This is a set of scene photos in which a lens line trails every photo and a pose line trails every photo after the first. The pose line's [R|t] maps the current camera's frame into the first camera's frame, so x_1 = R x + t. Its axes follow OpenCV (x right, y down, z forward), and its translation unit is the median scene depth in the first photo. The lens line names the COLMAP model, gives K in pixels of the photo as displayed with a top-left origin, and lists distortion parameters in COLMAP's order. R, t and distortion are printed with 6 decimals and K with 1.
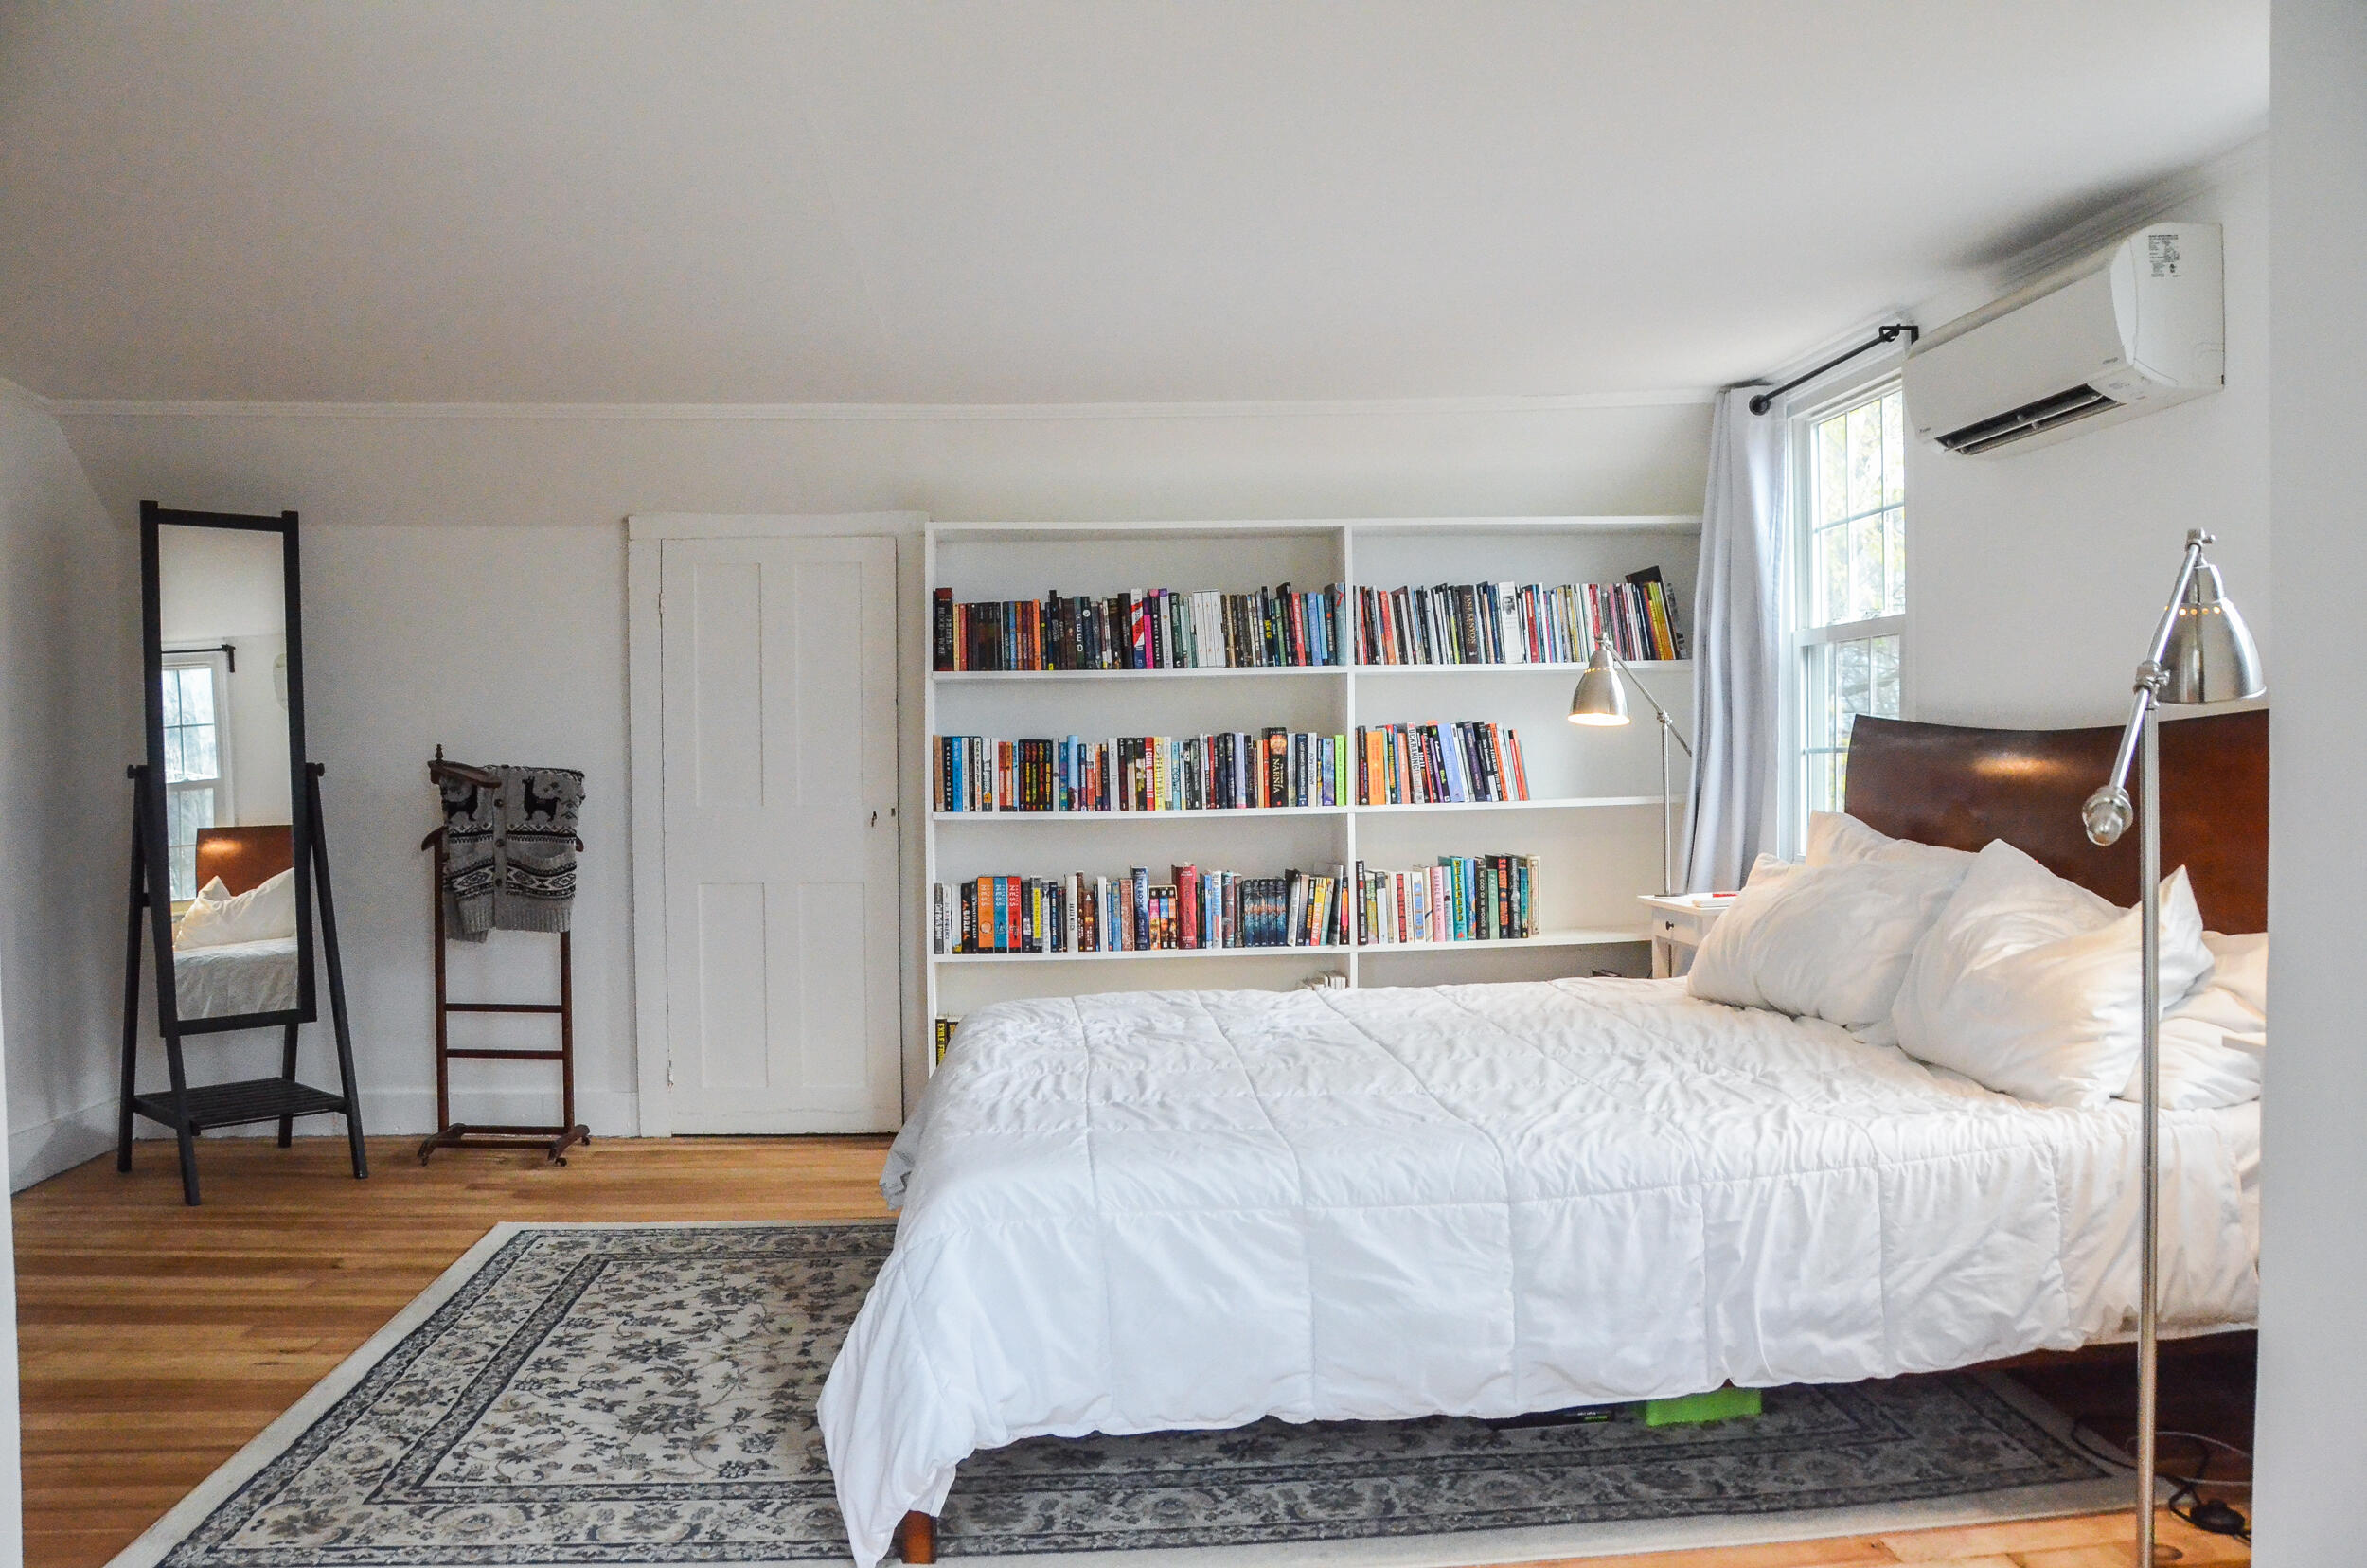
lens RADIAL K [[1860.3, 0, 1166.8], [0, 1860.3, 803.9], [0, 0, 1]] dist [-0.167895, 0.127715]
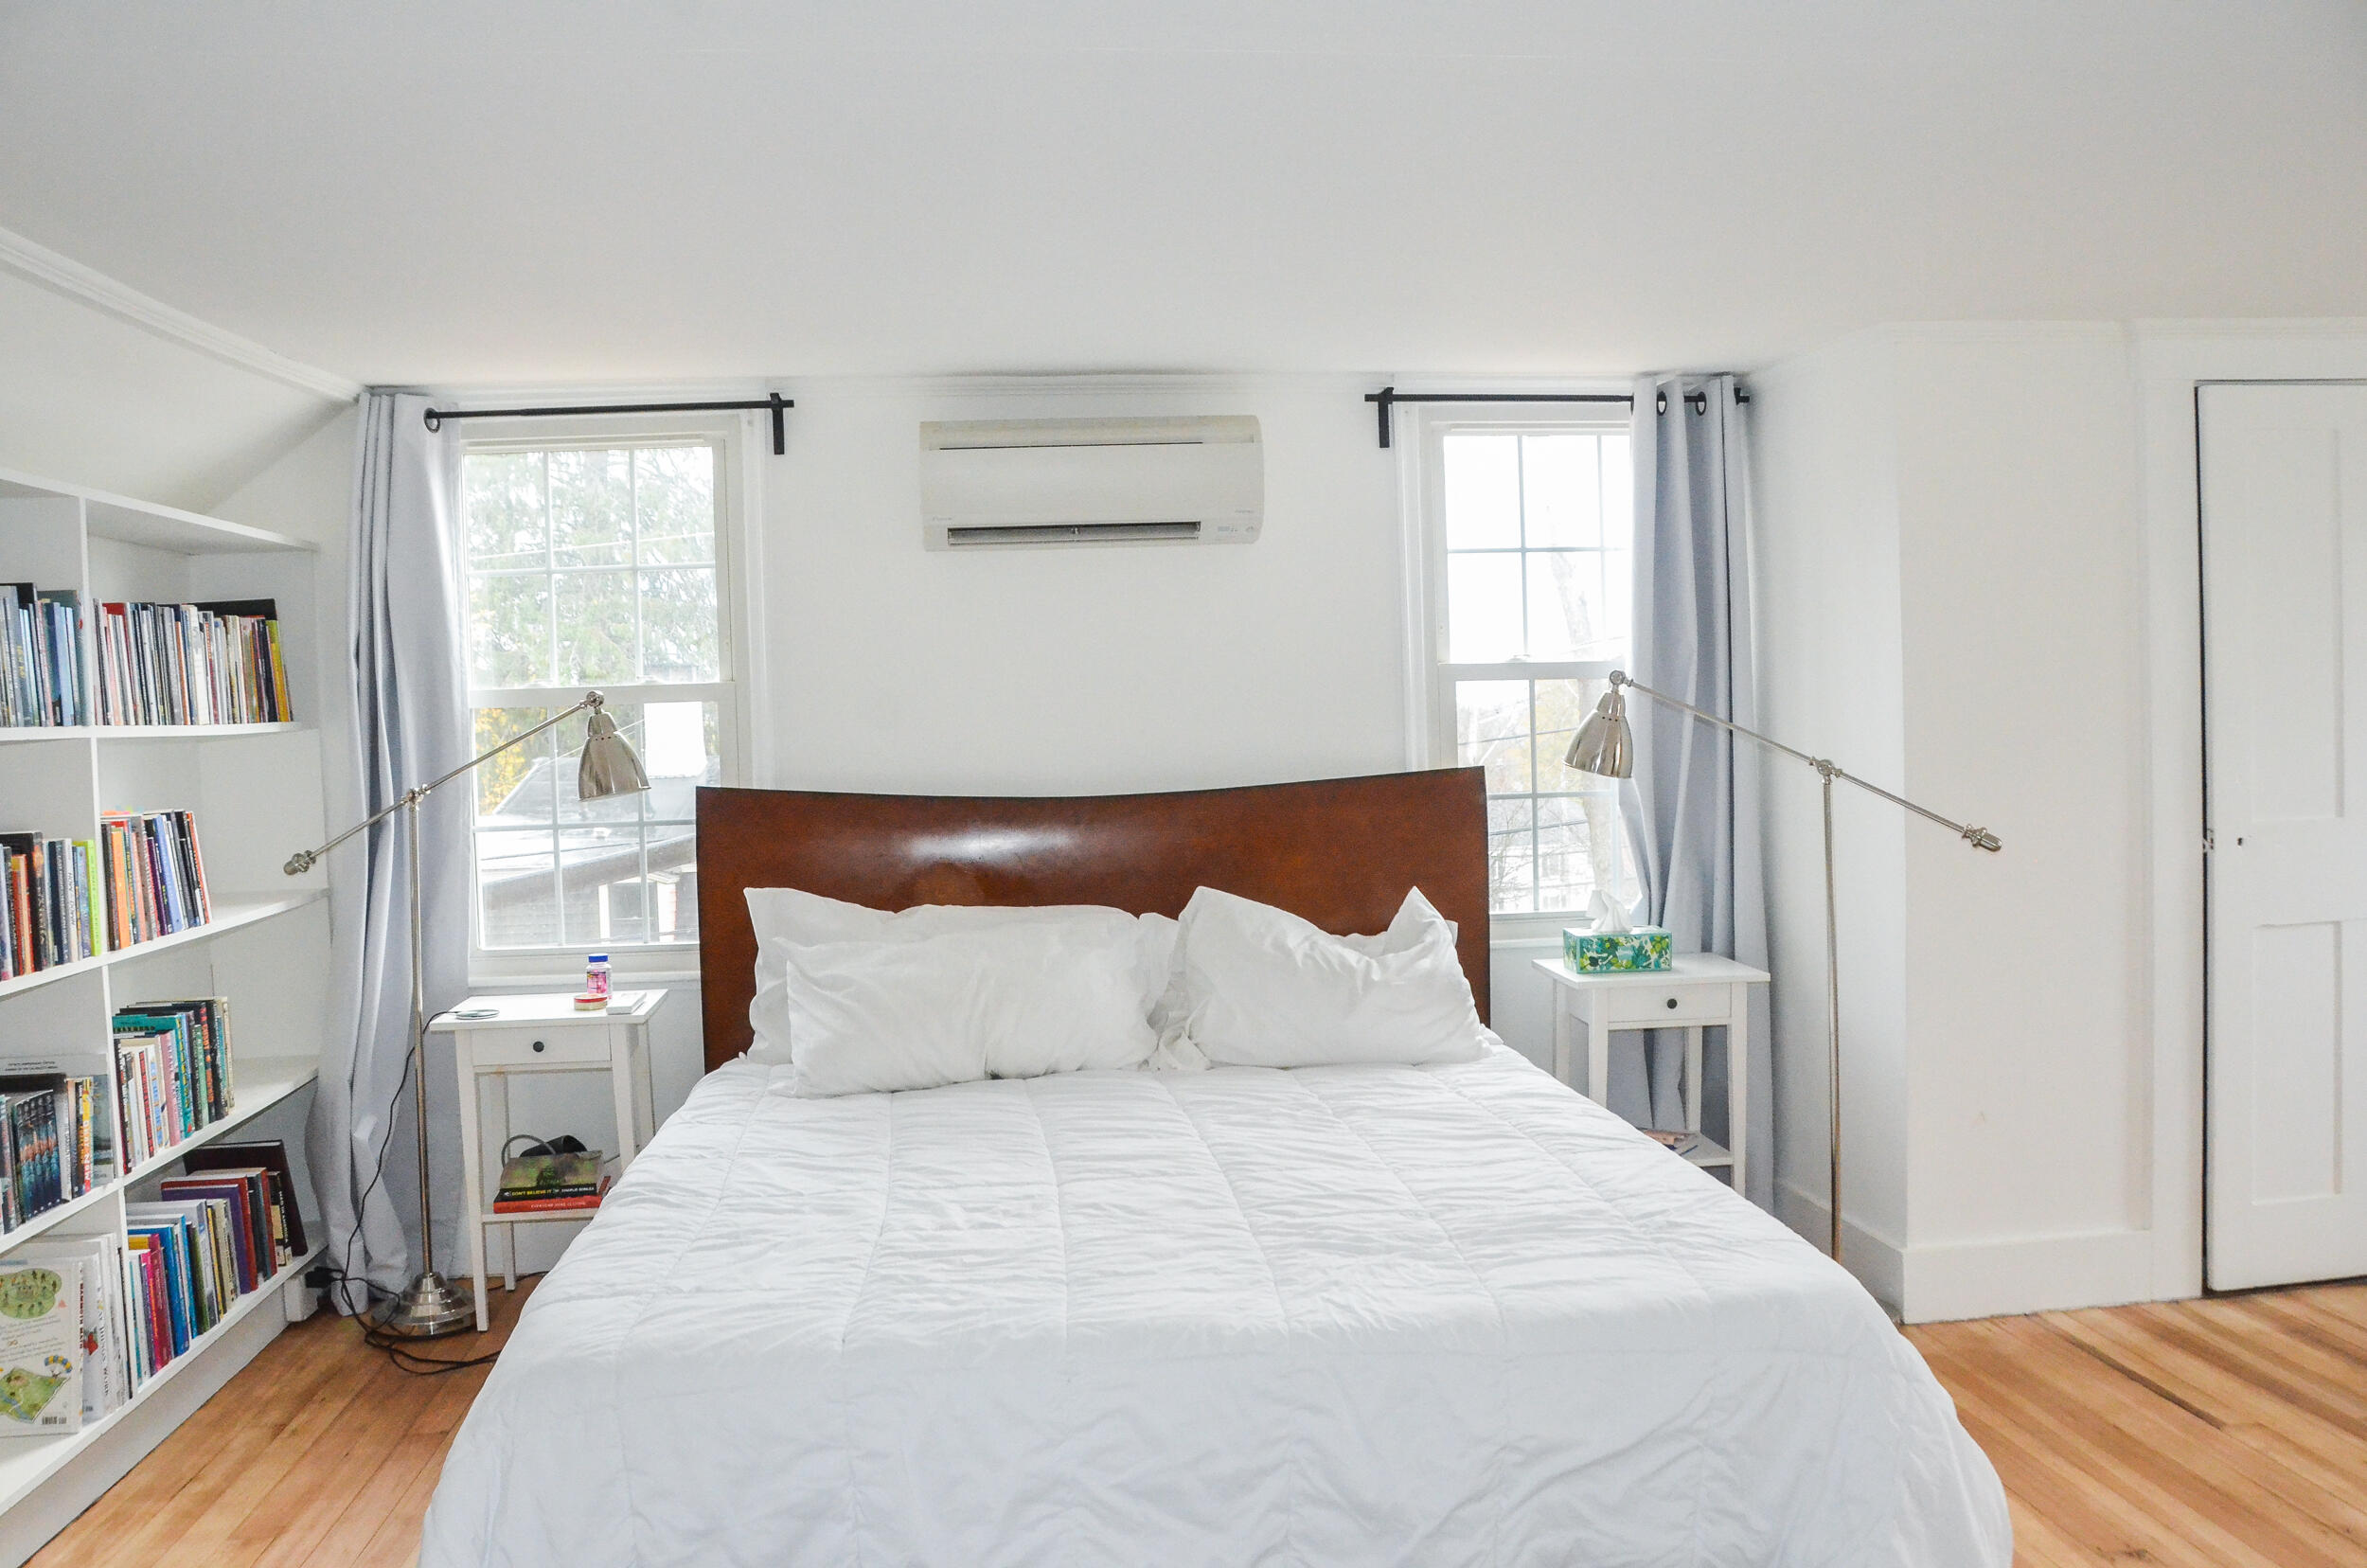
lens RADIAL K [[1860.3, 0, 1166.8], [0, 1860.3, 803.9], [0, 0, 1]] dist [-0.167895, 0.127715]
pose [[0.000087, -0.034675, 0.999399, -0.490960], [0.058671, 0.997677, 0.034610, -0.048492], [-0.998277, 0.058632, 0.002121, 0.642684]]
